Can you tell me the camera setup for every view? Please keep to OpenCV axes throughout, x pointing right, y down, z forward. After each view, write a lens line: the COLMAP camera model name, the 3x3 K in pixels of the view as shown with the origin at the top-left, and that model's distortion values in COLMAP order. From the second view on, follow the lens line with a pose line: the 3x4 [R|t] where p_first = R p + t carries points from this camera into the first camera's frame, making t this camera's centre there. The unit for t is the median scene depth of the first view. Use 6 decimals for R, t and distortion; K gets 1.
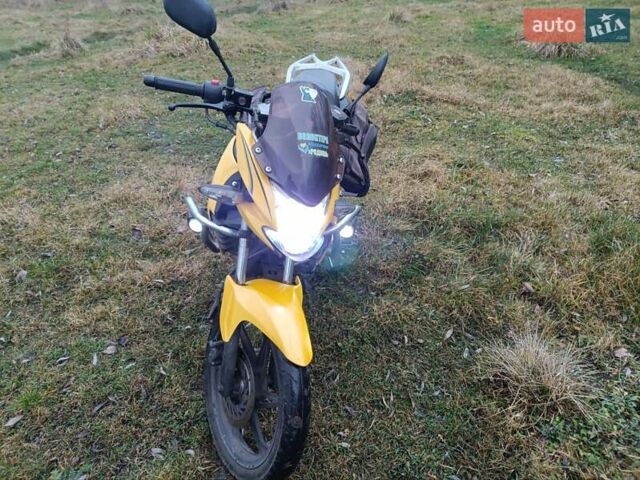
lens RADIAL K [[458.6, 0, 320.0], [0, 458.6, 240.0], [0, 0, 1]] dist [0.094373, -0.157864]
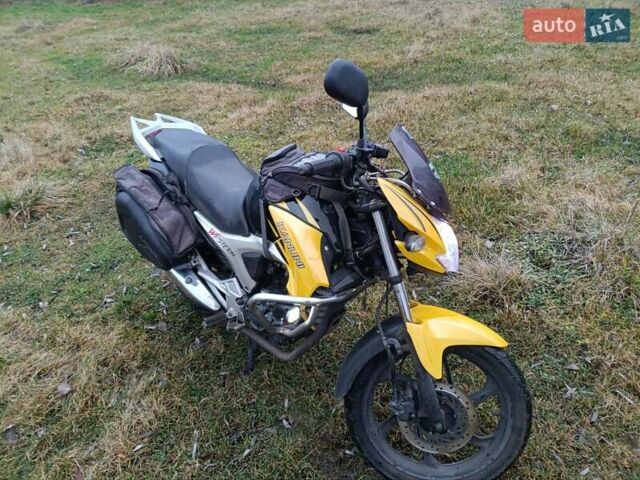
lens RADIAL K [[458.6, 0, 320.0], [0, 458.6, 240.0], [0, 0, 1]] dist [0.094373, -0.157864]
pose [[0.622488, -0.424155, 0.657725, -0.560036], [0.450880, 0.881281, 0.141598, -0.192414], [-0.639700, 0.208412, 0.739830, 0.210354]]
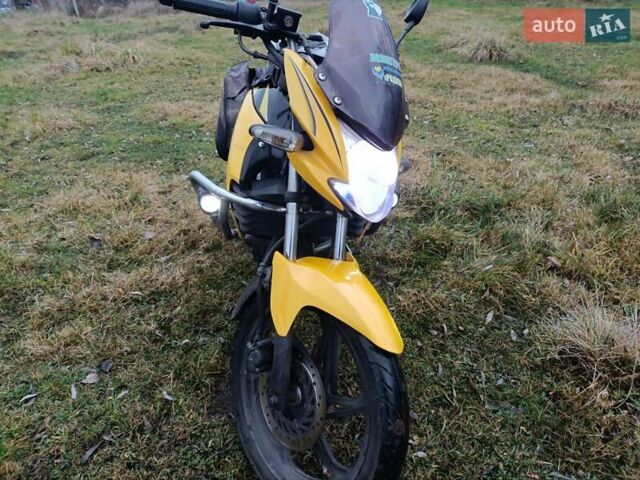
lens RADIAL K [[466.4, 0, 320.0], [0, 466.4, 240.0], [0, 0, 1]] dist [0.006622, -0.003142]
pose [[0.987003, -0.074160, 0.142568, -0.147740], [0.080641, 0.995931, -0.040227, 0.059142], [-0.139004, 0.051201, 0.988967, 0.134705]]
